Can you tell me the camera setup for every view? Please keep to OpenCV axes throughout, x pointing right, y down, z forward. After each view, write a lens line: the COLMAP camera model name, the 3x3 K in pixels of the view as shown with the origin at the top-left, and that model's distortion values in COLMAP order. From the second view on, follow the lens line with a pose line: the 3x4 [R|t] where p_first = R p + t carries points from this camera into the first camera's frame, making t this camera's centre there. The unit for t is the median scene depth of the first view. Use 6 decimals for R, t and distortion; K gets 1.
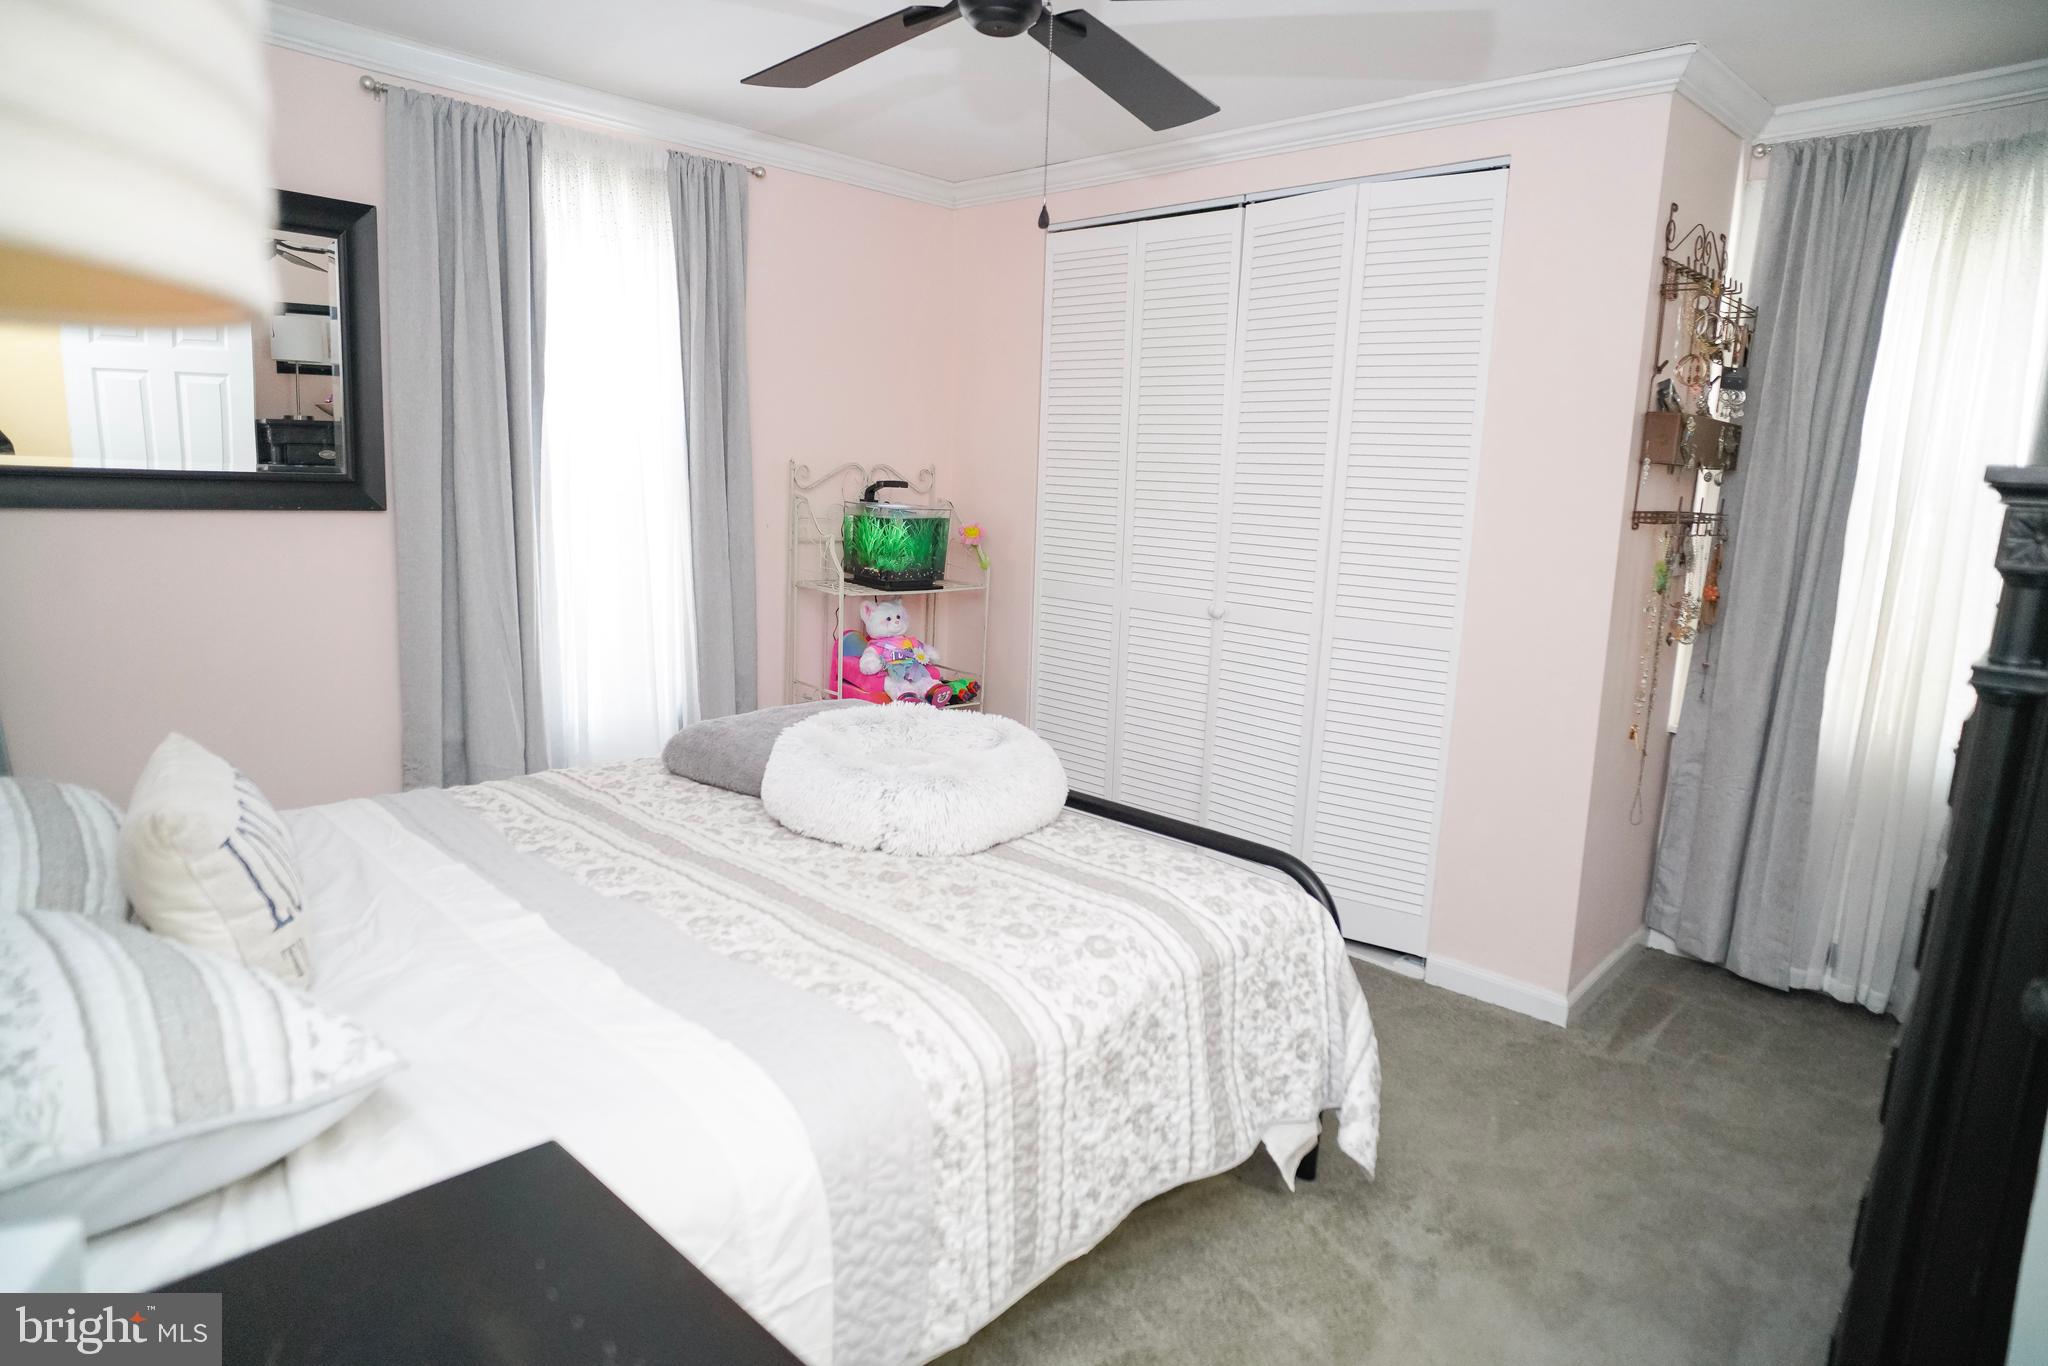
lens RADIAL K [[1206.4, 0, 1038.5], [0, 1206.4, 680.9], [0, 0, 1]] dist [-0.064719, 0.048096]
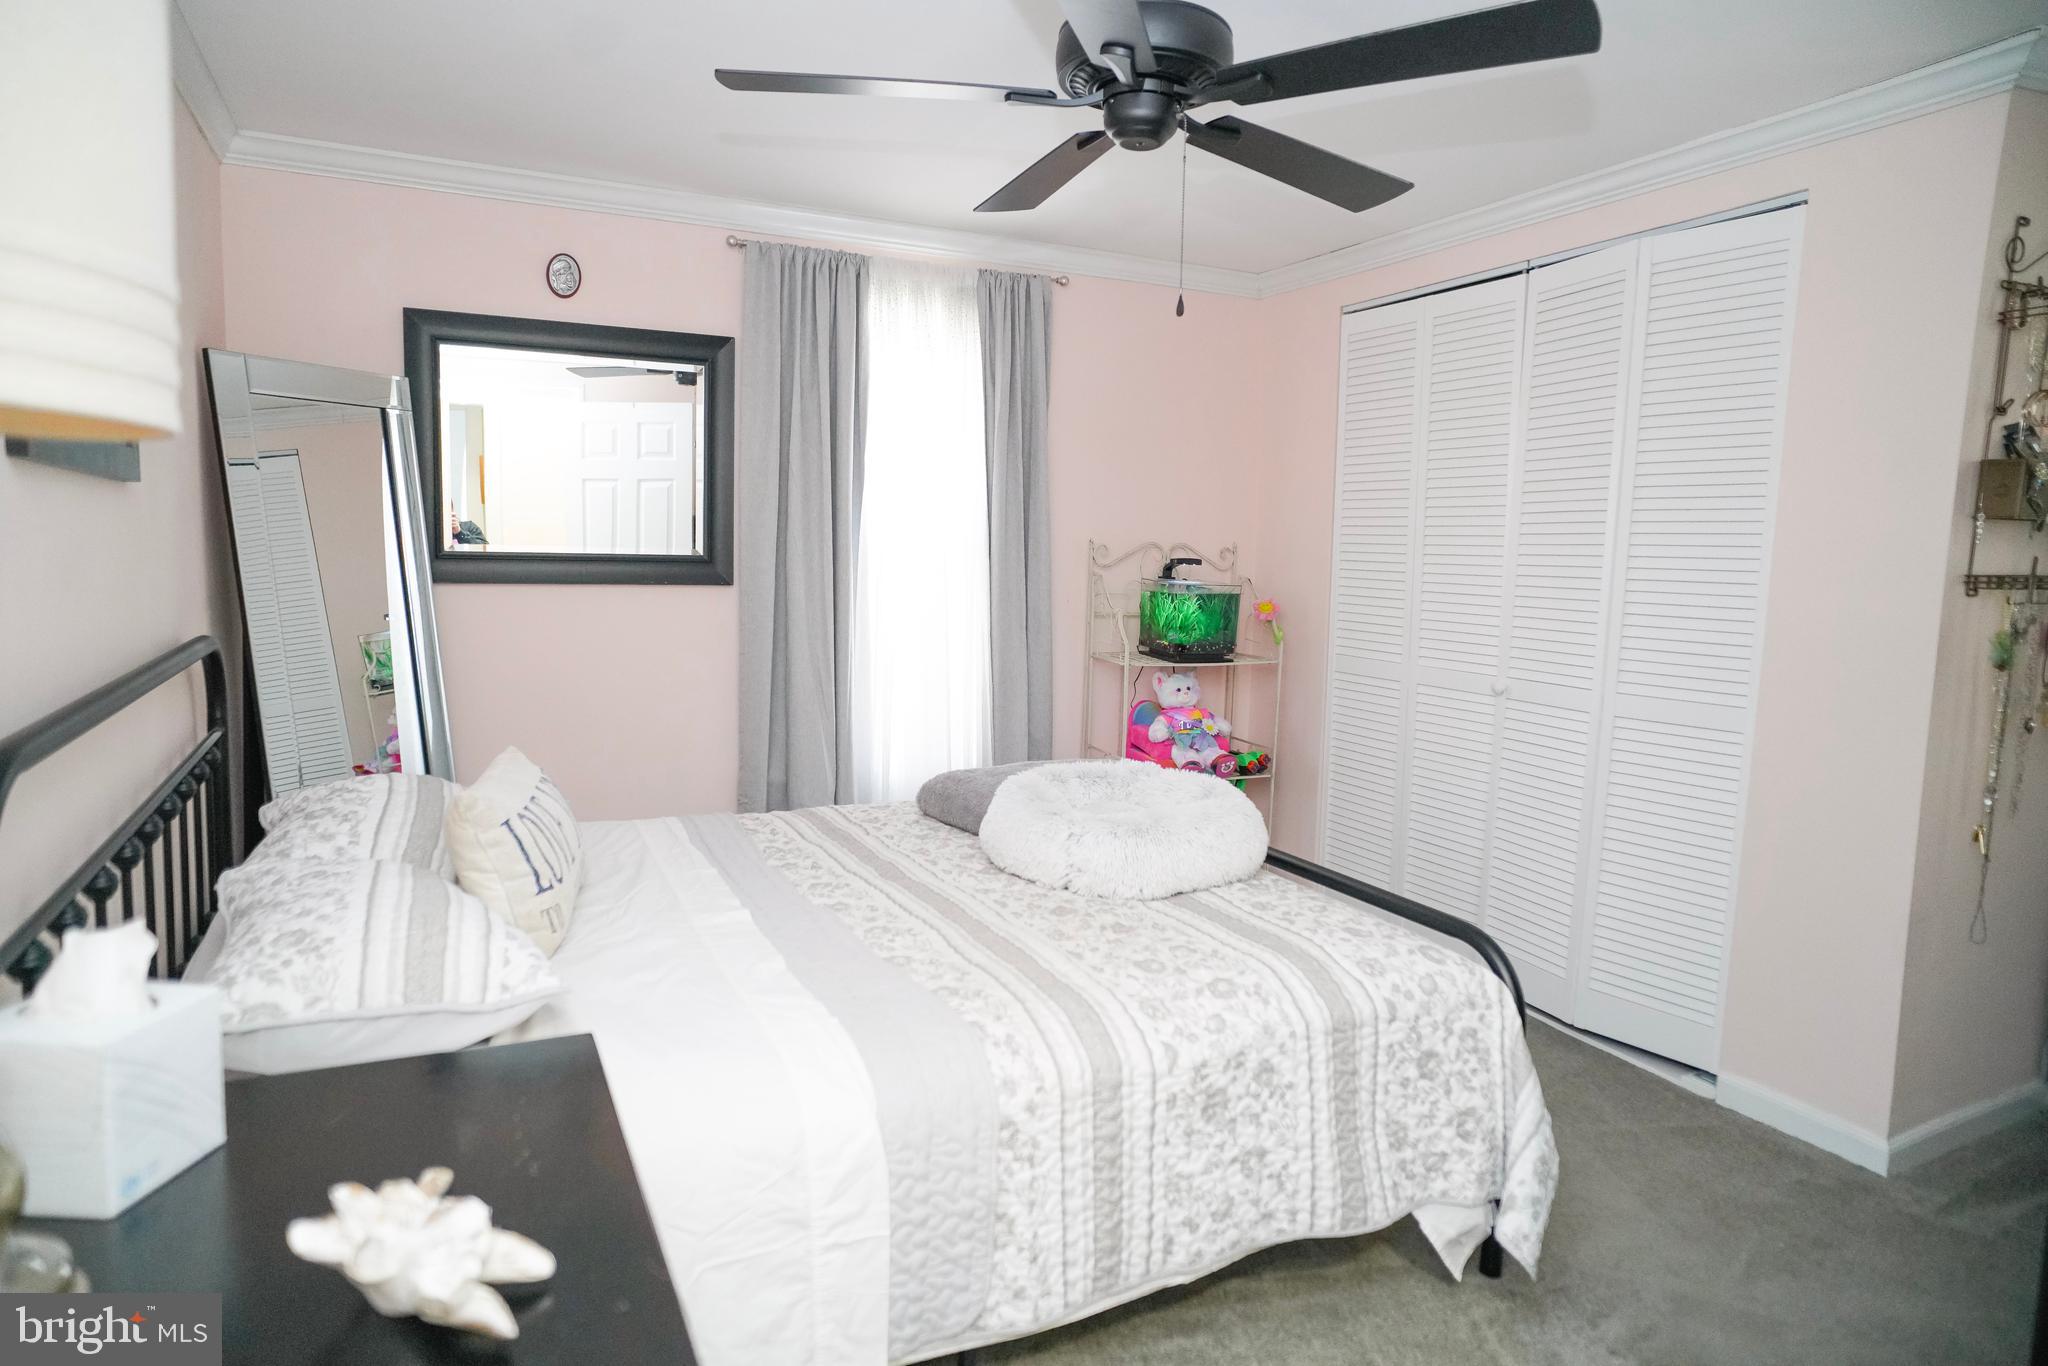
lens RADIAL K [[1206.4, 0, 1021.2], [0, 1206.4, 686.4], [0, 0, 1]] dist [-0.064719, 0.048096]
pose [[0.938144, 0.020430, -0.345641, 0.192942], [-0.043632, 0.997275, -0.059480, 0.023916], [0.343484, 0.070882, 0.936480, -0.040361]]
